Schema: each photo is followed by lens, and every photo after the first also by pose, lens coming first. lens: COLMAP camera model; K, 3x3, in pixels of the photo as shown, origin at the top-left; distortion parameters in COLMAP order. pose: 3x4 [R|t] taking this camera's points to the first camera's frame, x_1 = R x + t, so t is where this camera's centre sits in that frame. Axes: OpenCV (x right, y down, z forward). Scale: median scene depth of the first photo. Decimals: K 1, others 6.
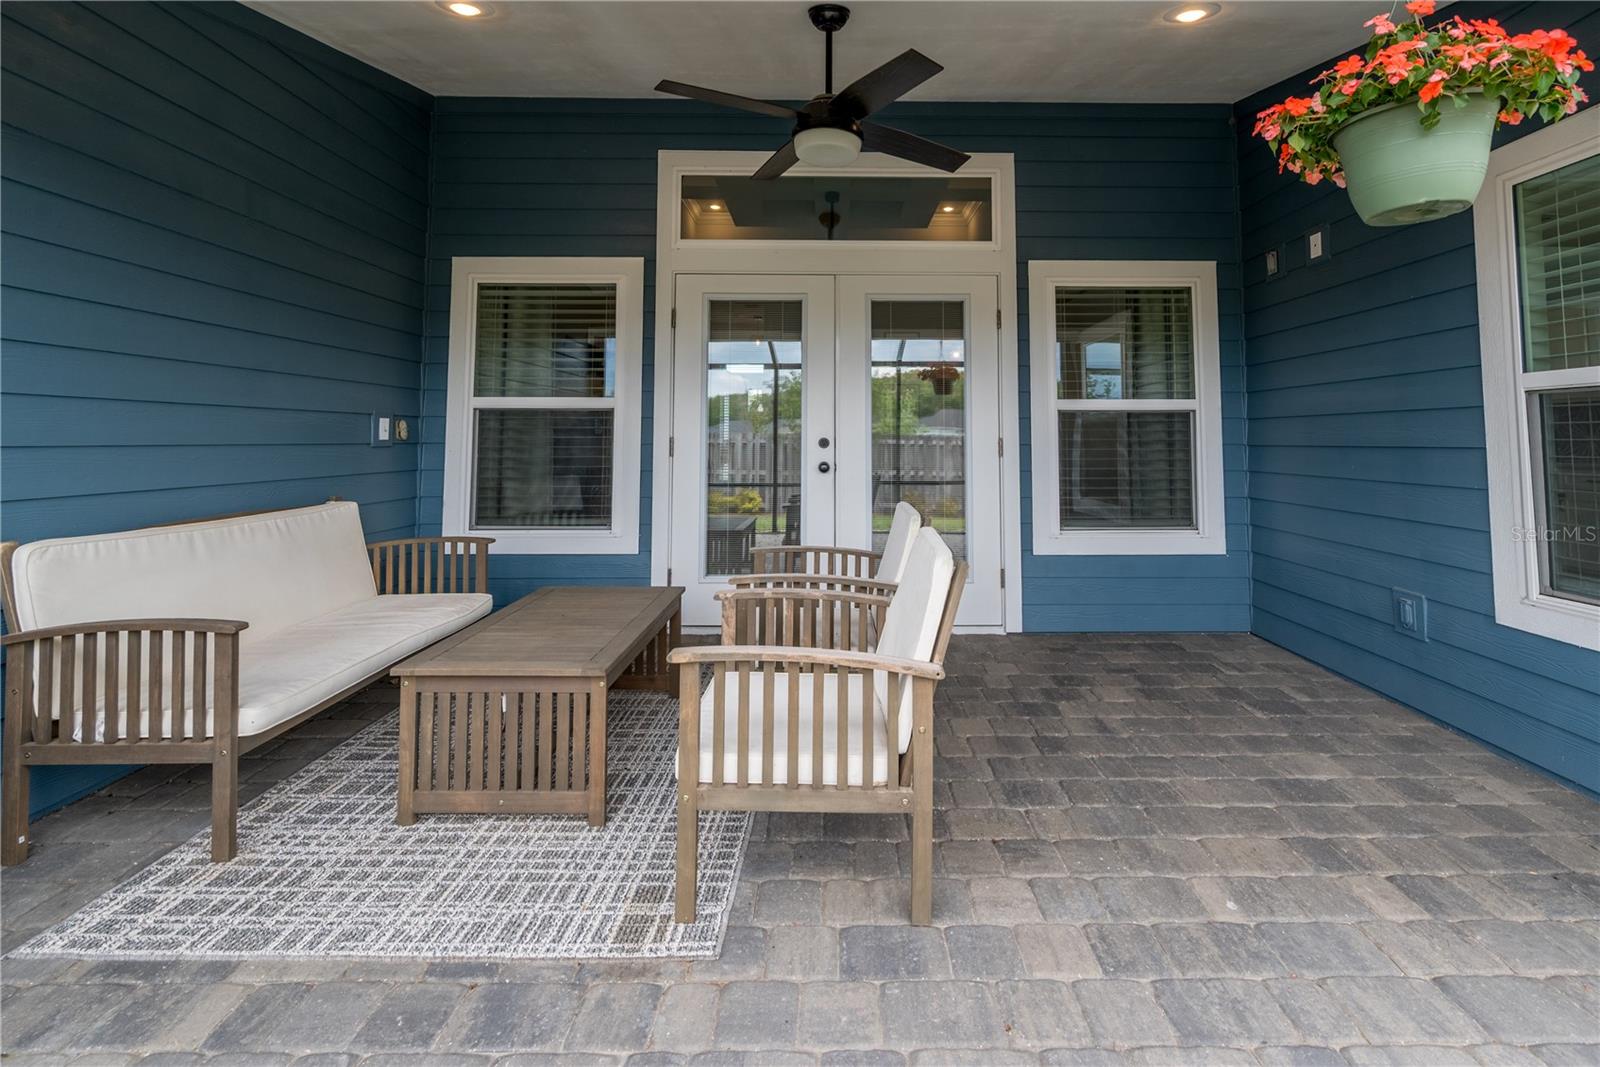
lens RADIAL K [[701.1, 0, 831.8], [0, 701.1, 401.5], [0, 0, 1]] dist [0.000411, -0.000549]
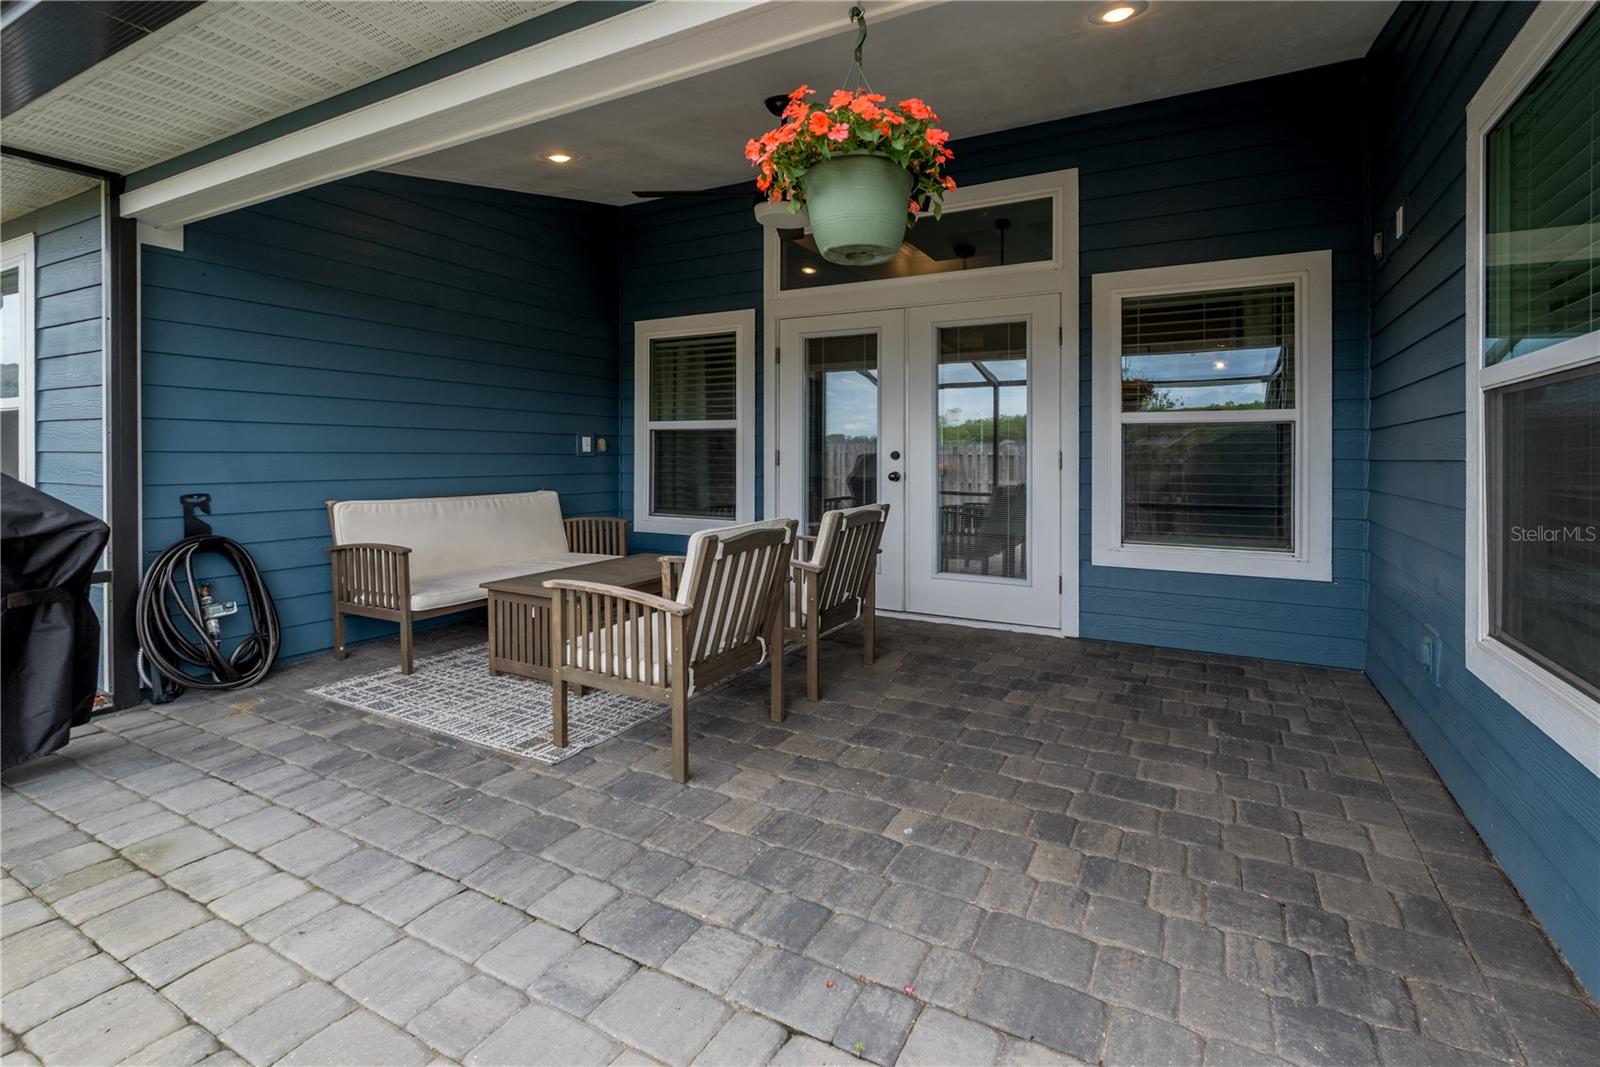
lens RADIAL K [[674.3, 0, 884.0], [0, 674.3, 462.3], [0, 0, 1]] dist [0.001168, -0.001072]
pose [[0.902163, 0.008896, -0.431303, 0.741045], [0.019843, 0.997873, 0.062087, 0.001957], [0.430938, -0.064571, 0.900068, -0.025777]]
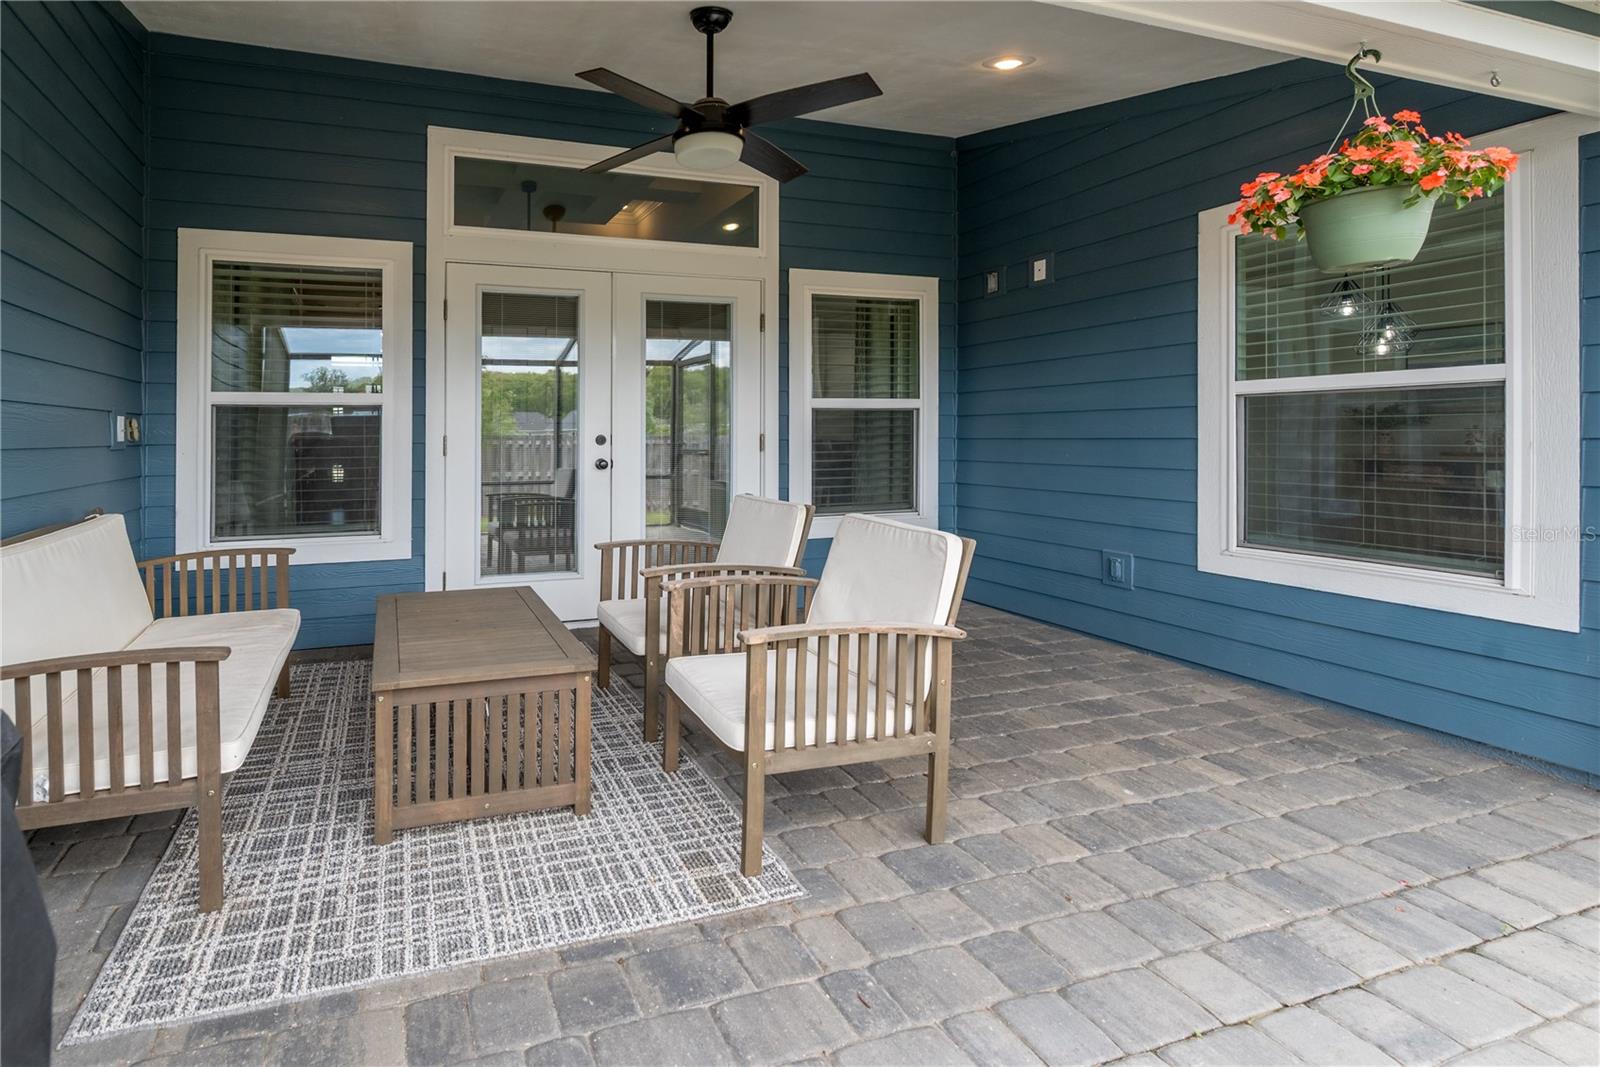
lens RADIAL K [[674.3, 0, 766.6], [0, 674.3, 438.9], [0, 0, 1]] dist [0.001168, -0.001072]
pose [[0.964230, -0.009815, 0.264887, -0.161867], [-0.005758, 0.998303, 0.057952, -0.000600], [-0.265006, -0.057404, 0.962537, 0.005583]]
